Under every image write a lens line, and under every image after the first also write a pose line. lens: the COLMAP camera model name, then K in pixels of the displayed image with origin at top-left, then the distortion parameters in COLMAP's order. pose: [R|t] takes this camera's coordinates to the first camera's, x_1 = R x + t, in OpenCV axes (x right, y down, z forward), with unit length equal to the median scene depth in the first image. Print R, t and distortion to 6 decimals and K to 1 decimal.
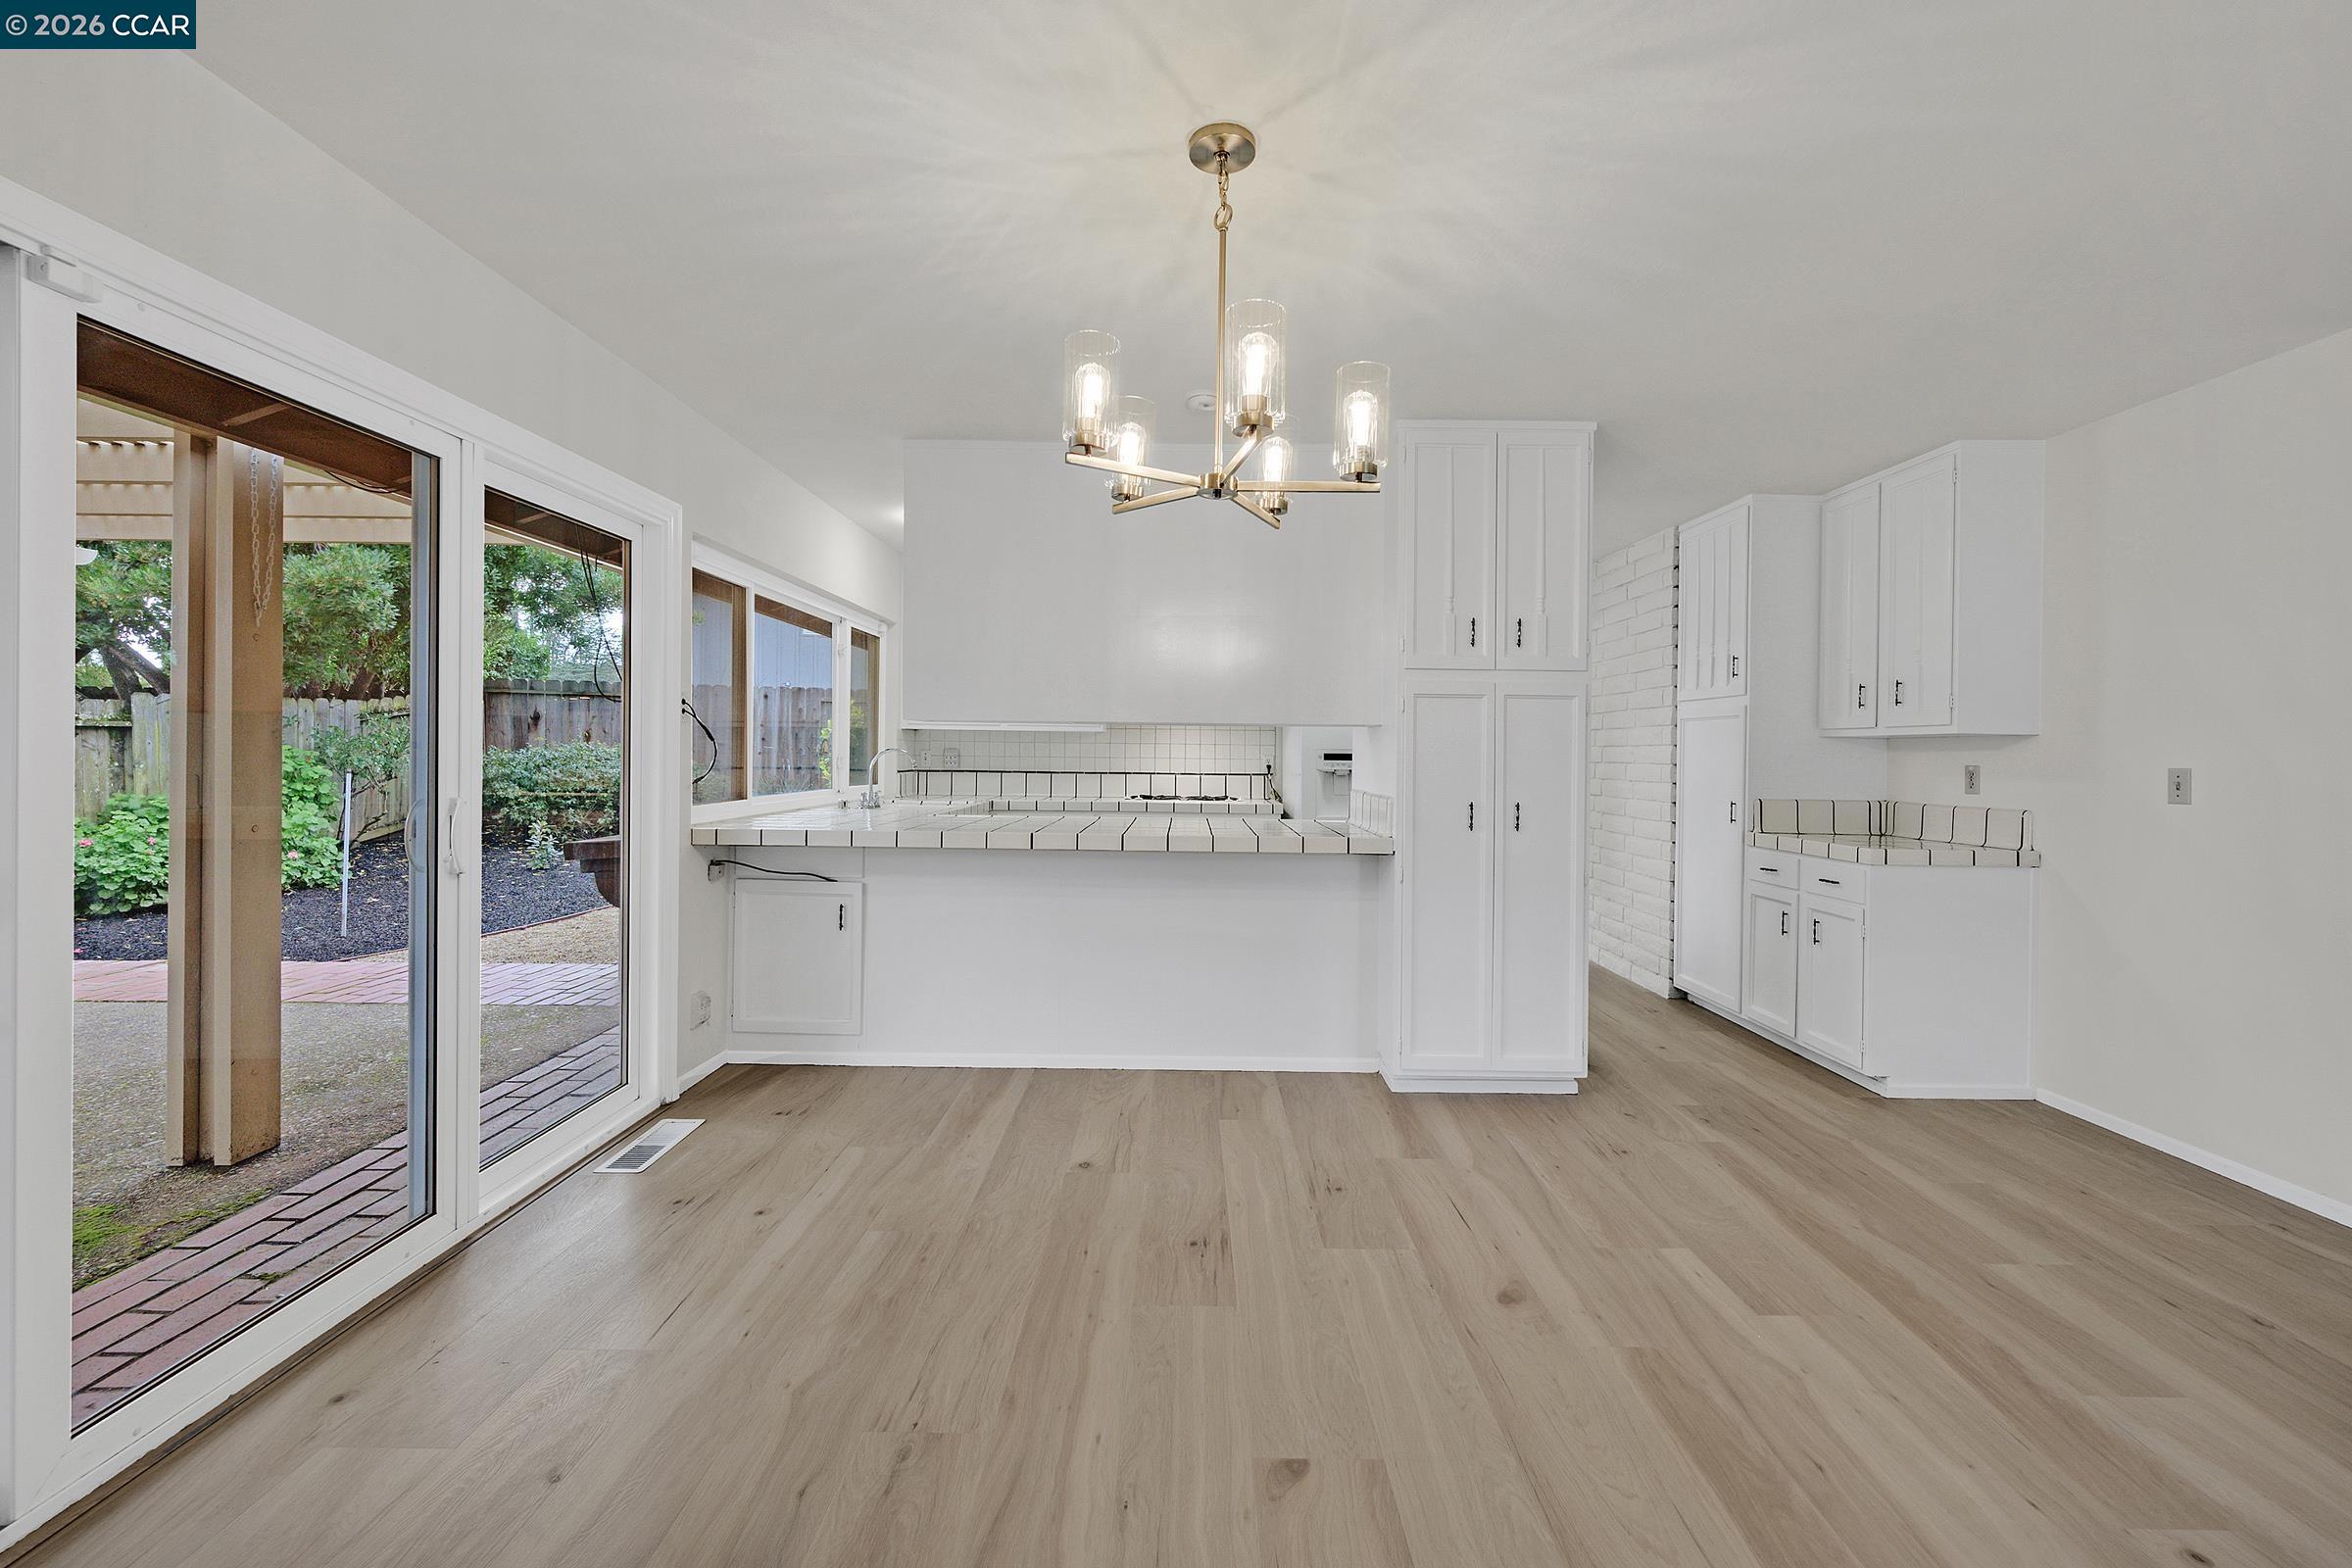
lens RADIAL K [[945.7, 0, 1194.3], [0, 945.7, 753.2], [0, 0, 1]] dist [-0.005668, 0.000644]
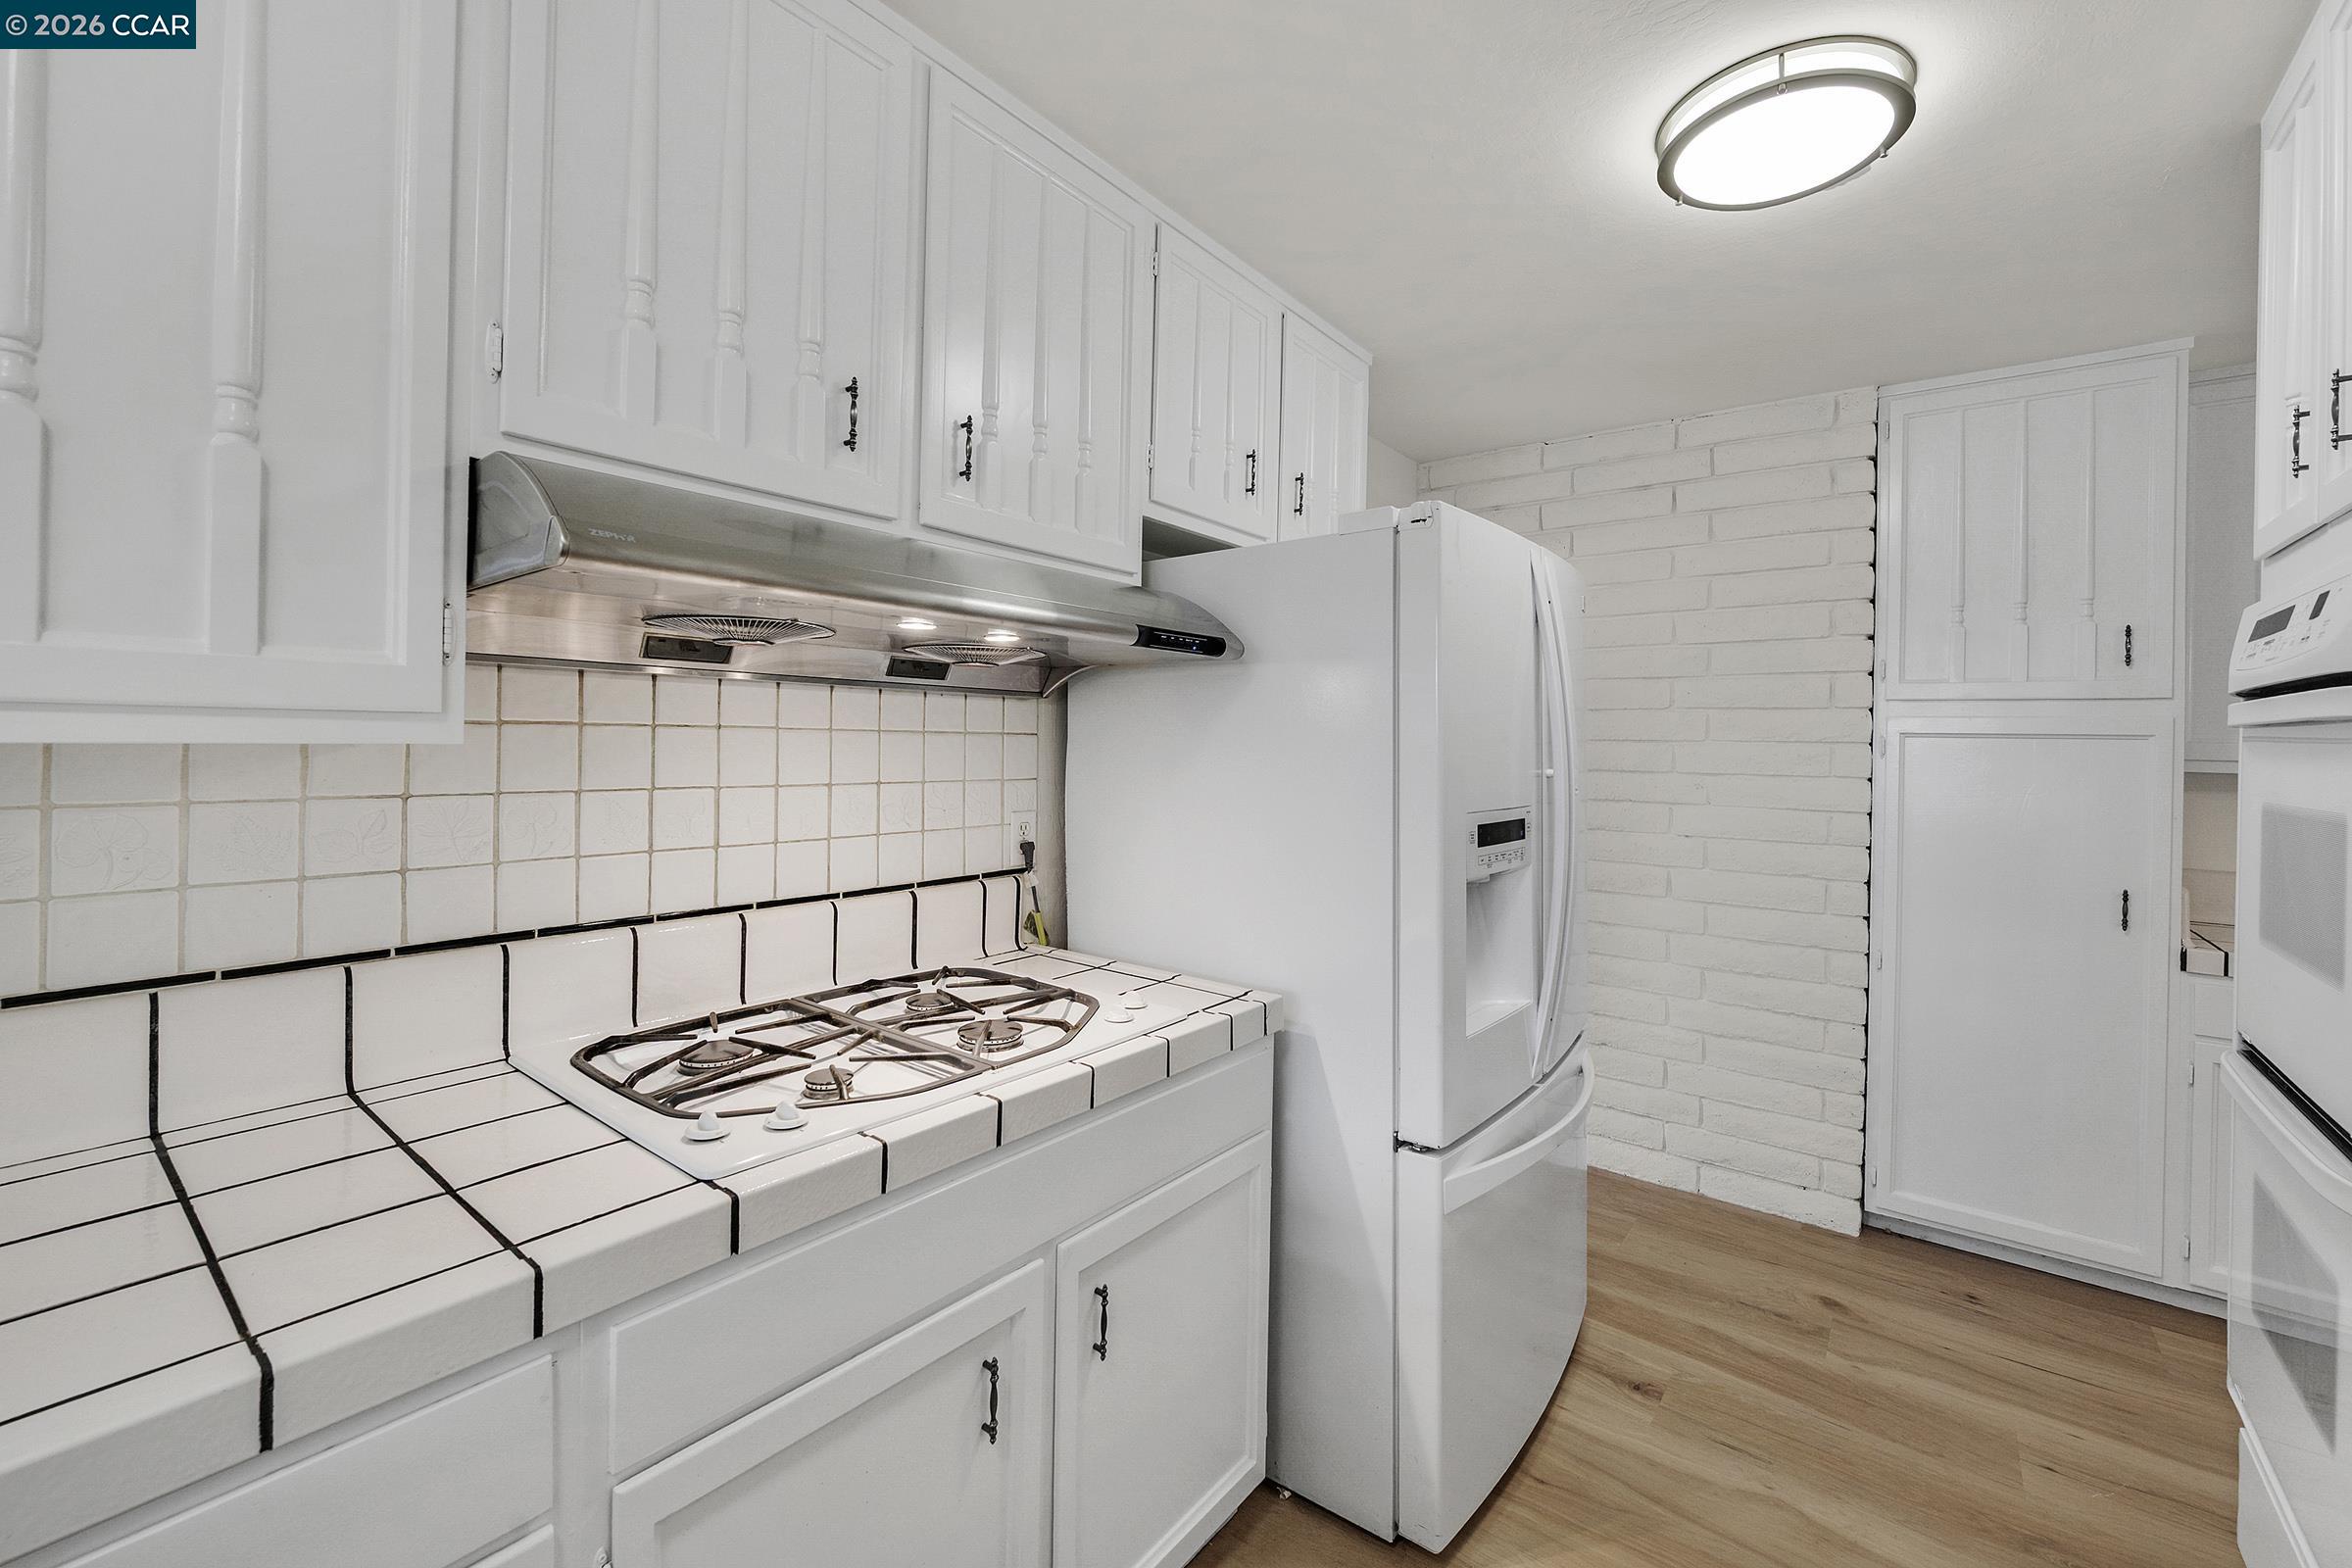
lens RADIAL K [[945.7, 0, 1185.2], [0, 945.7, 734.3], [0, 0, 1]] dist [-0.005668, 0.000644]
pose [[0.629685, 0.006253, 0.776826, -0.258042], [-0.009214, 0.999957, -0.000580, -0.045109], [-0.776796, -0.006792, 0.629716, 1.381866]]
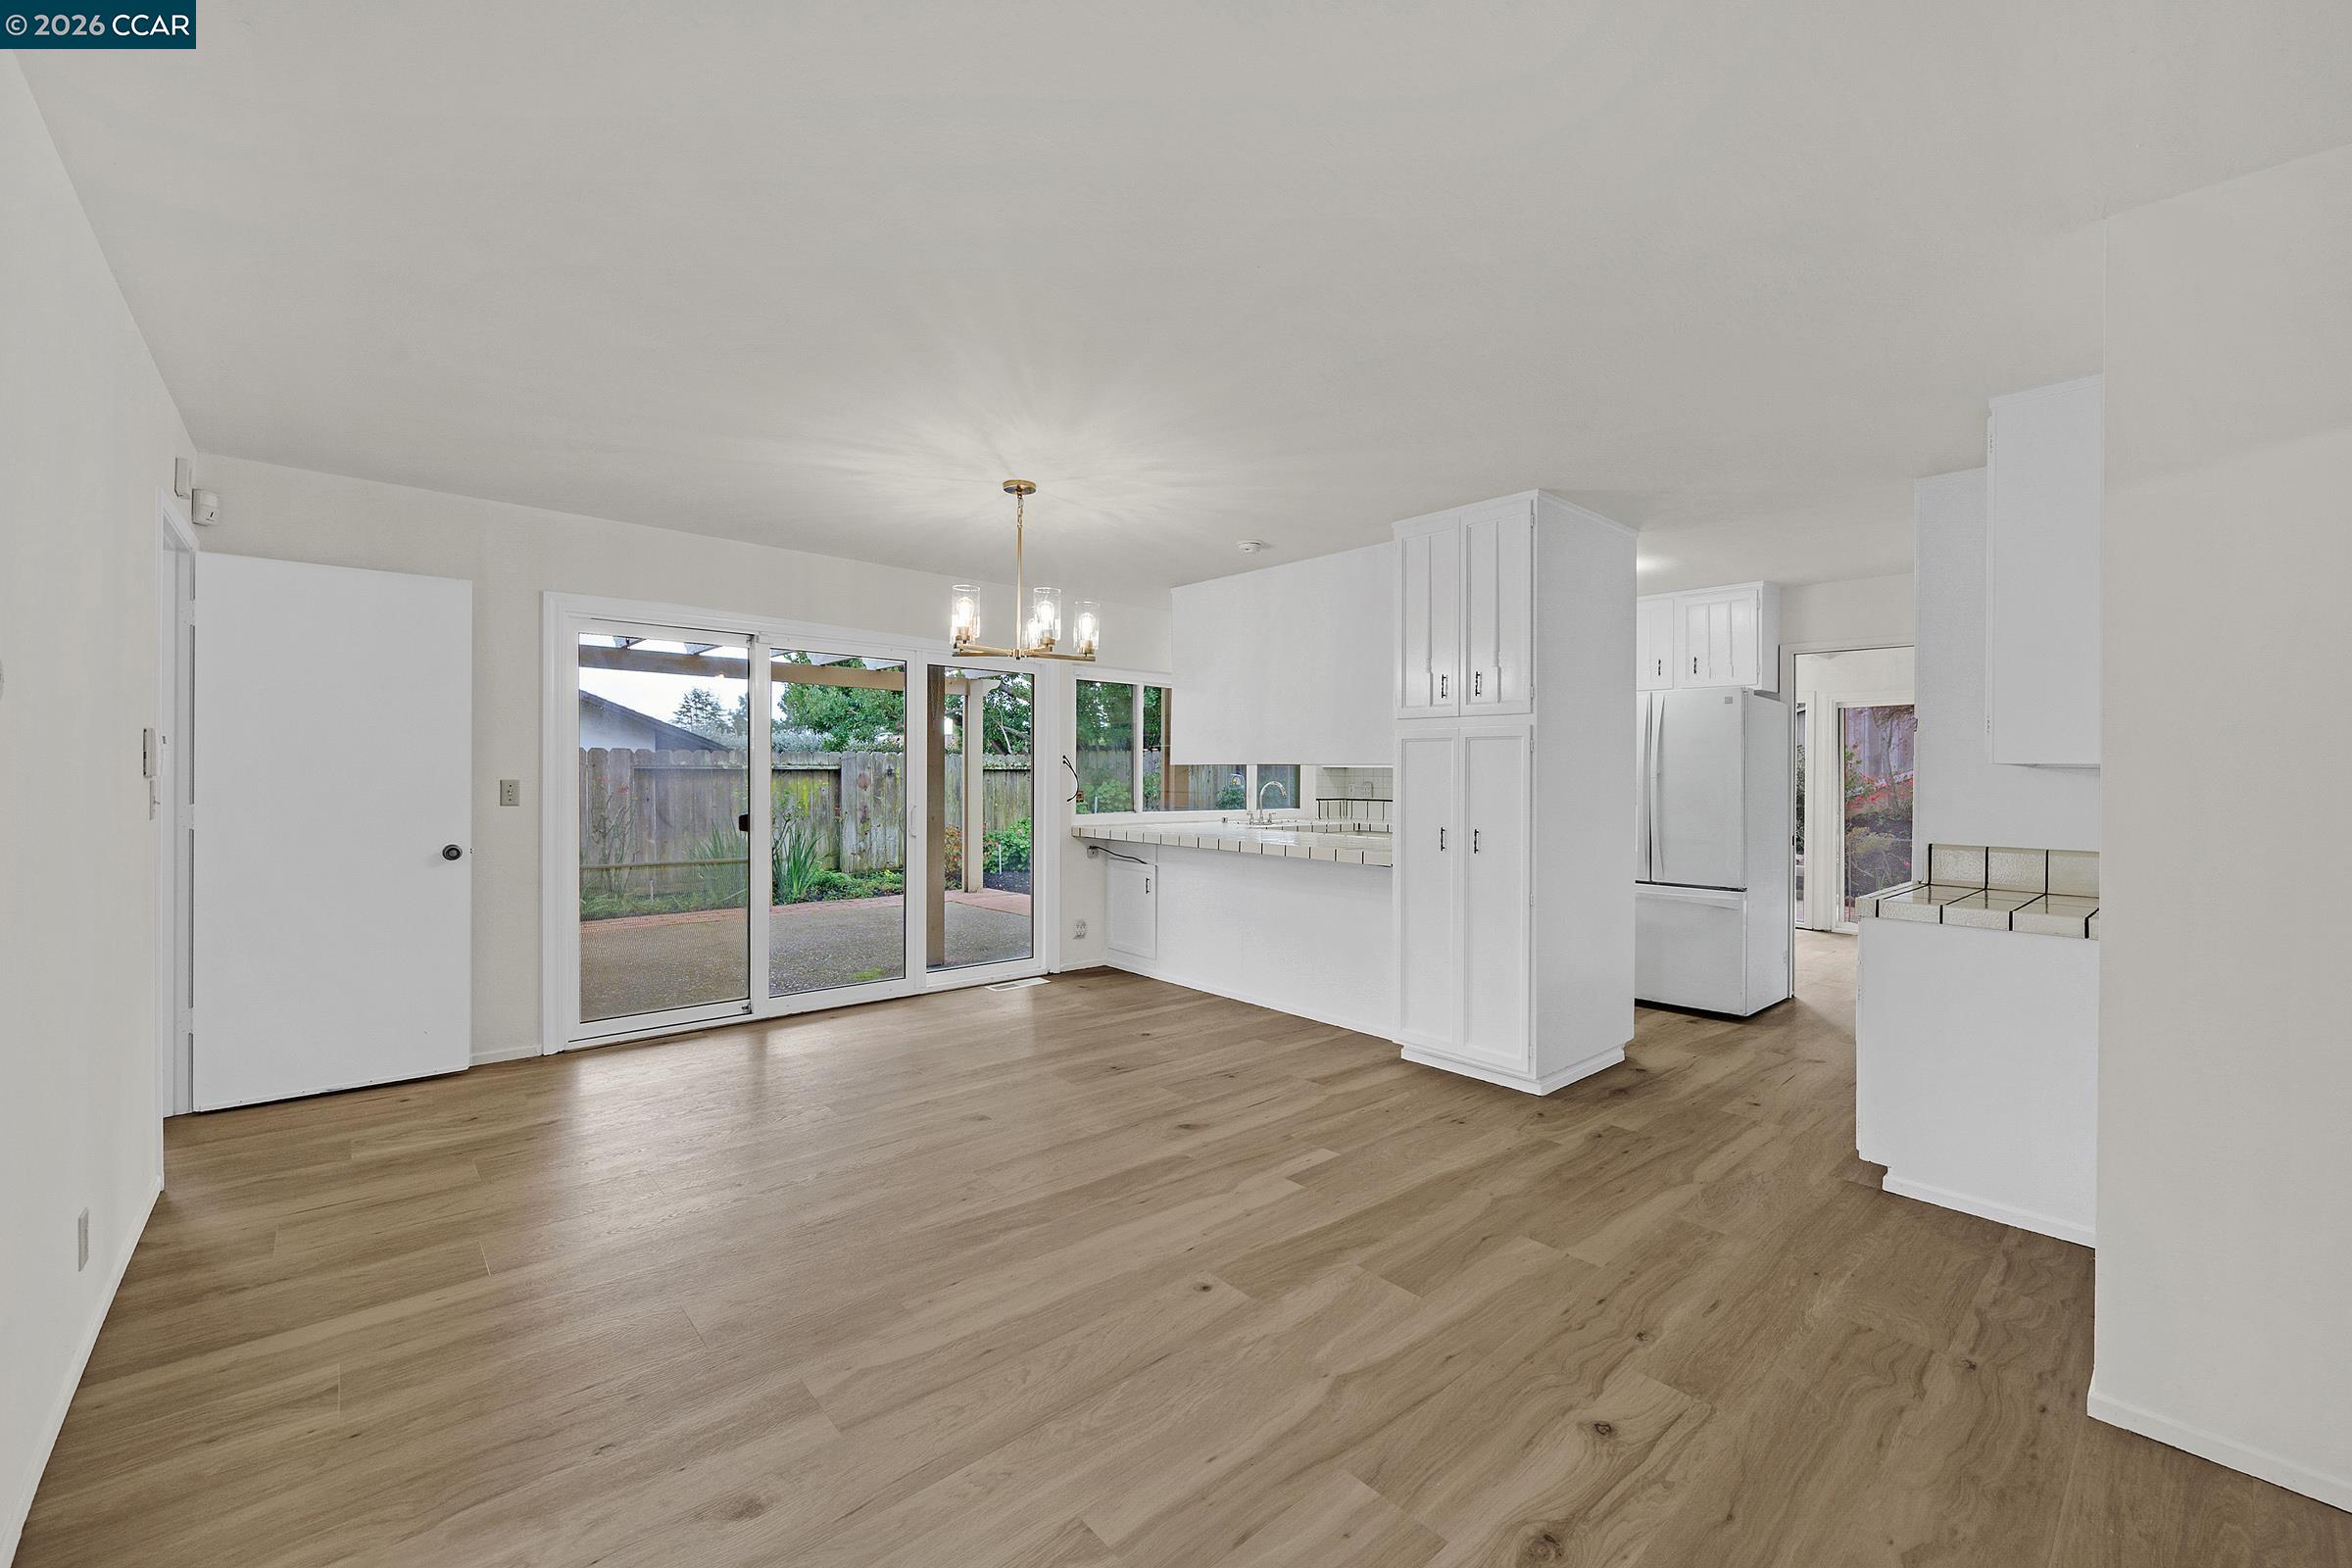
lens RADIAL K [[945.7, 0, 1189.9], [0, 945.7, 779.0], [0, 0, 1]] dist [-0.005668, 0.000644]
pose [[0.670696, -0.001858, -0.741730, 0.964878], [-0.002738, 0.999984, -0.004982, -0.003659], [0.741727, 0.005372, 0.670680, -0.048340]]
